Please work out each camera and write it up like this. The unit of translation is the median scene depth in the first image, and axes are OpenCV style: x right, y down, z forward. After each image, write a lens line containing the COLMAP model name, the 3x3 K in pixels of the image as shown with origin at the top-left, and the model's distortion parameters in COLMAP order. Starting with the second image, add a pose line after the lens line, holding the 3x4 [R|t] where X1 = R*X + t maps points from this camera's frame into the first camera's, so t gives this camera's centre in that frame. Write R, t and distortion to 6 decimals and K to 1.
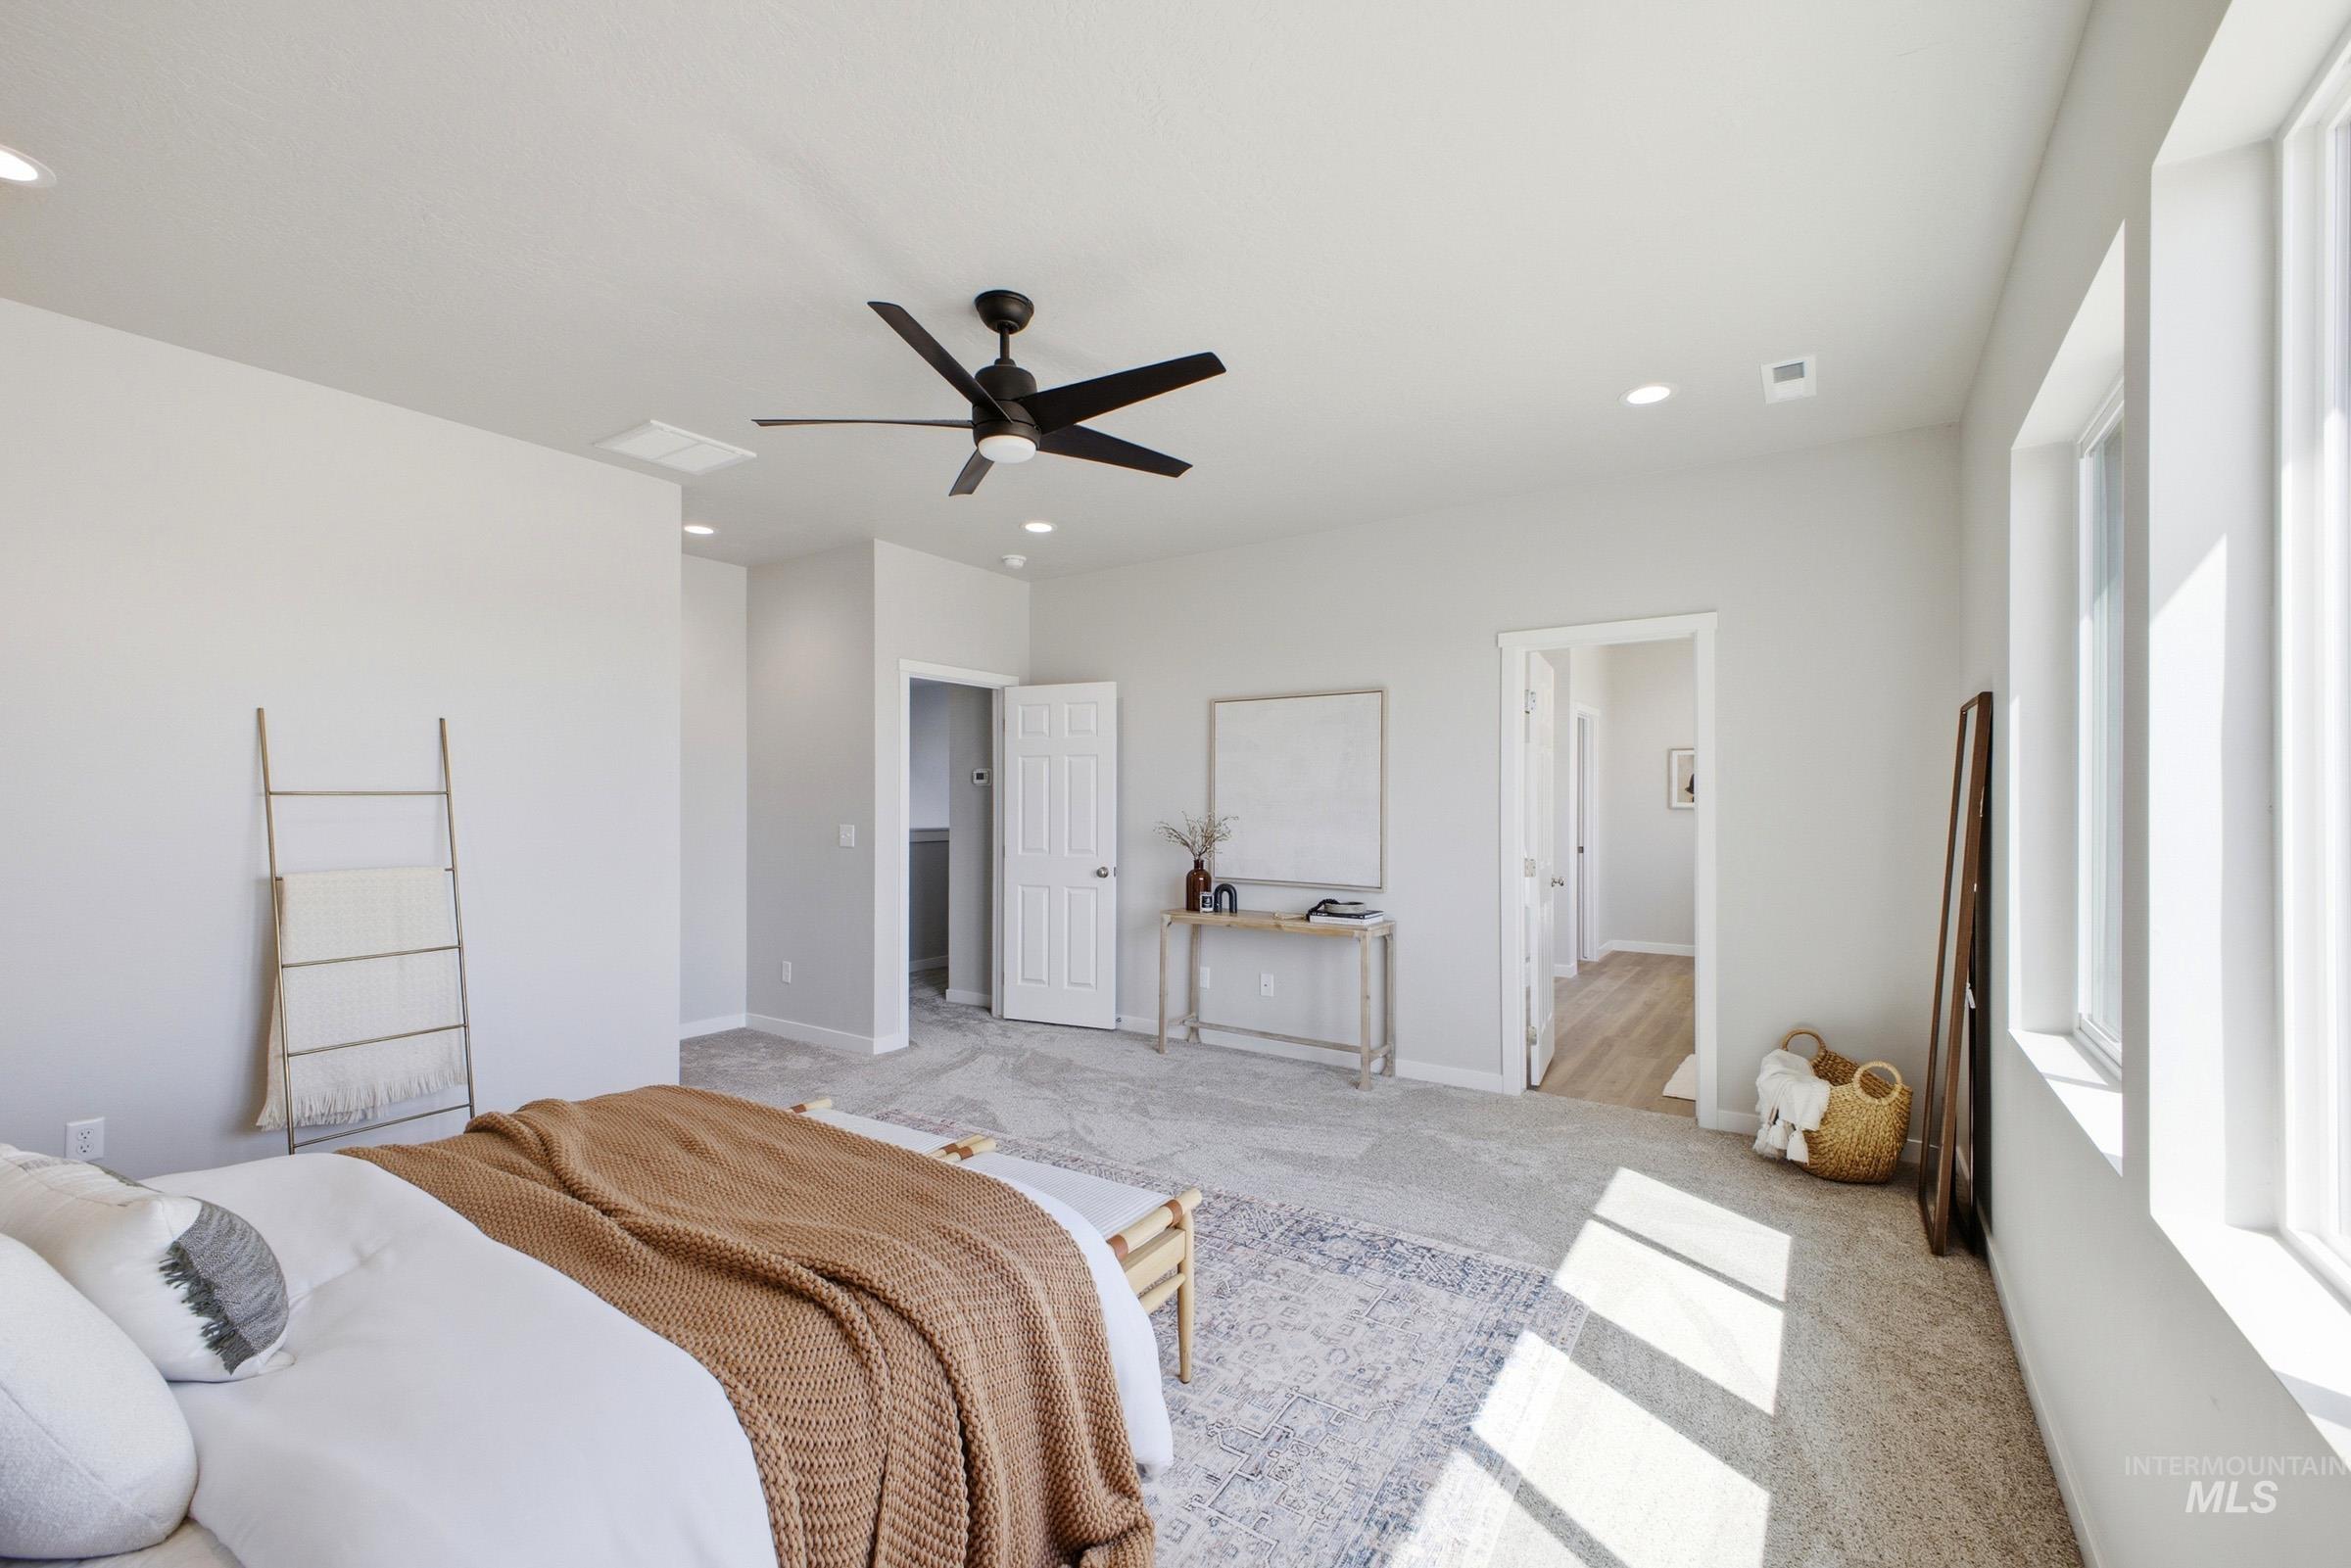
lens RADIAL K [[1018.8, 0, 1175.1], [0, 1018.8, 797.2], [0, 0, 1]] dist [-0.001366, -0.000231]
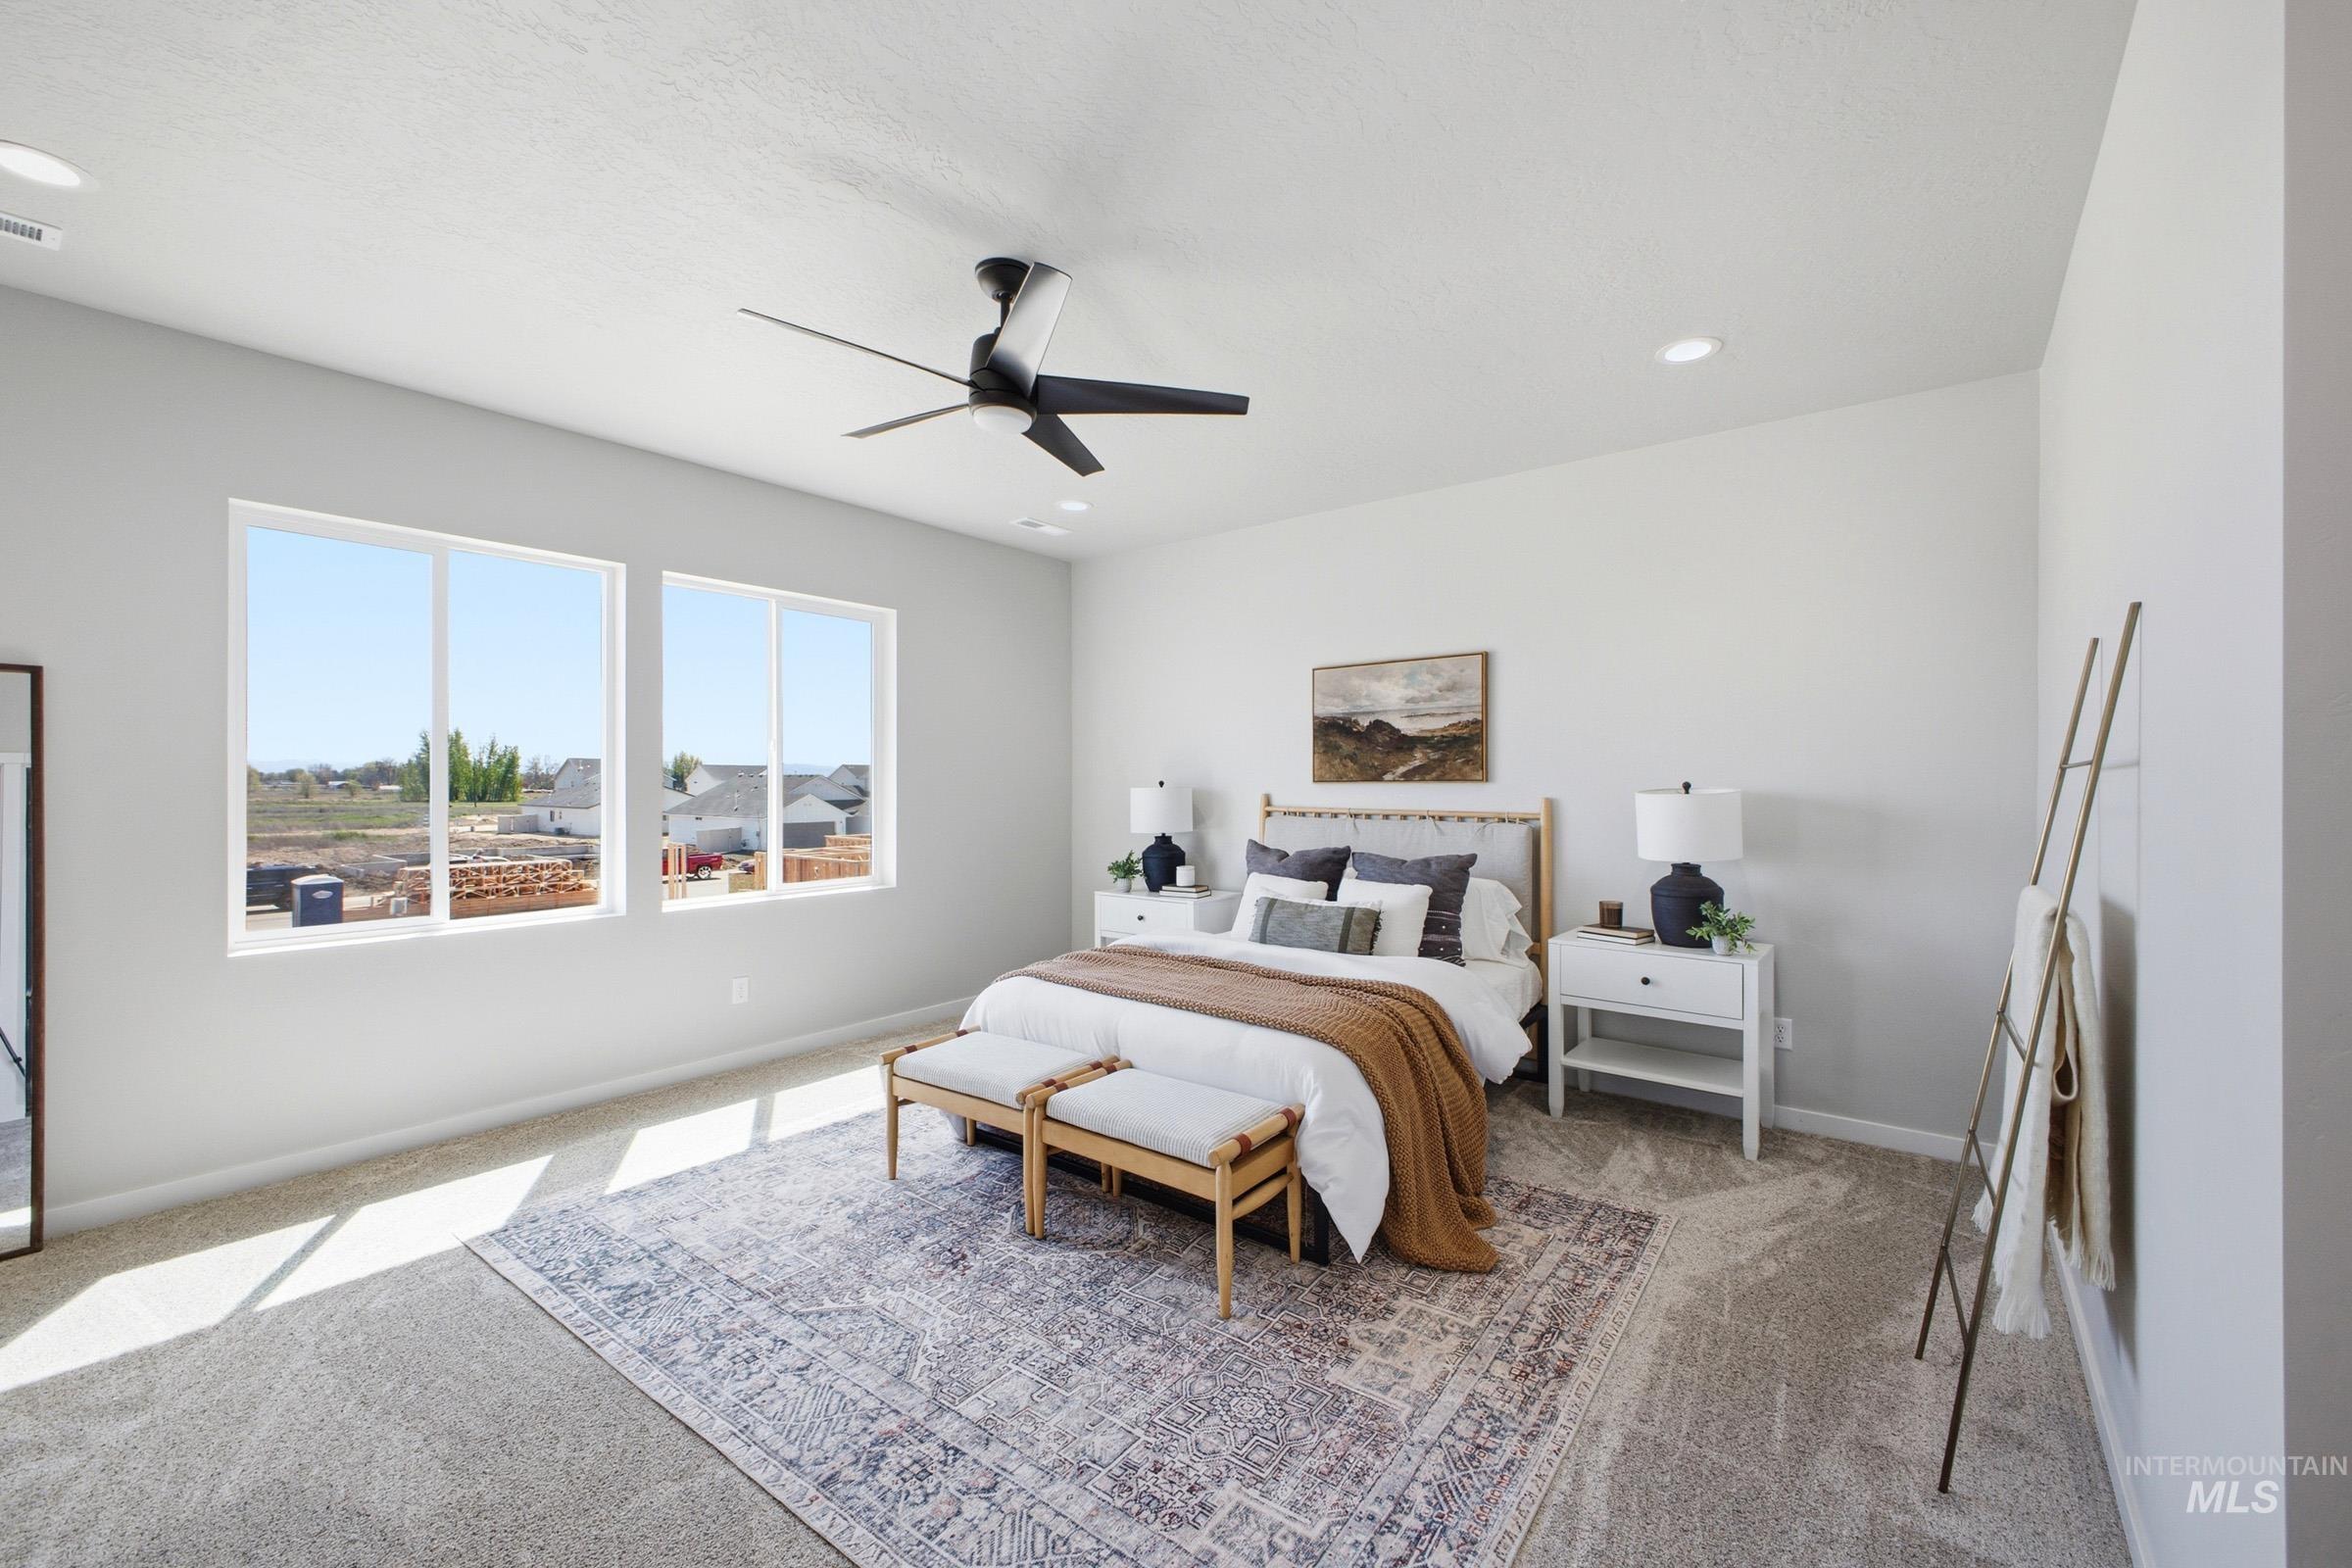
lens RADIAL K [[983.0, 0, 1171.6], [0, 983.0, 763.9], [0, 0, 1]] dist [0.022639, 0.000164]
pose [[-0.996745, 0.000817, 0.080612, -0.403340], [0.000241, 0.999974, -0.007150, -0.001371], [-0.080616, -0.007107, -0.996720, 1.928071]]
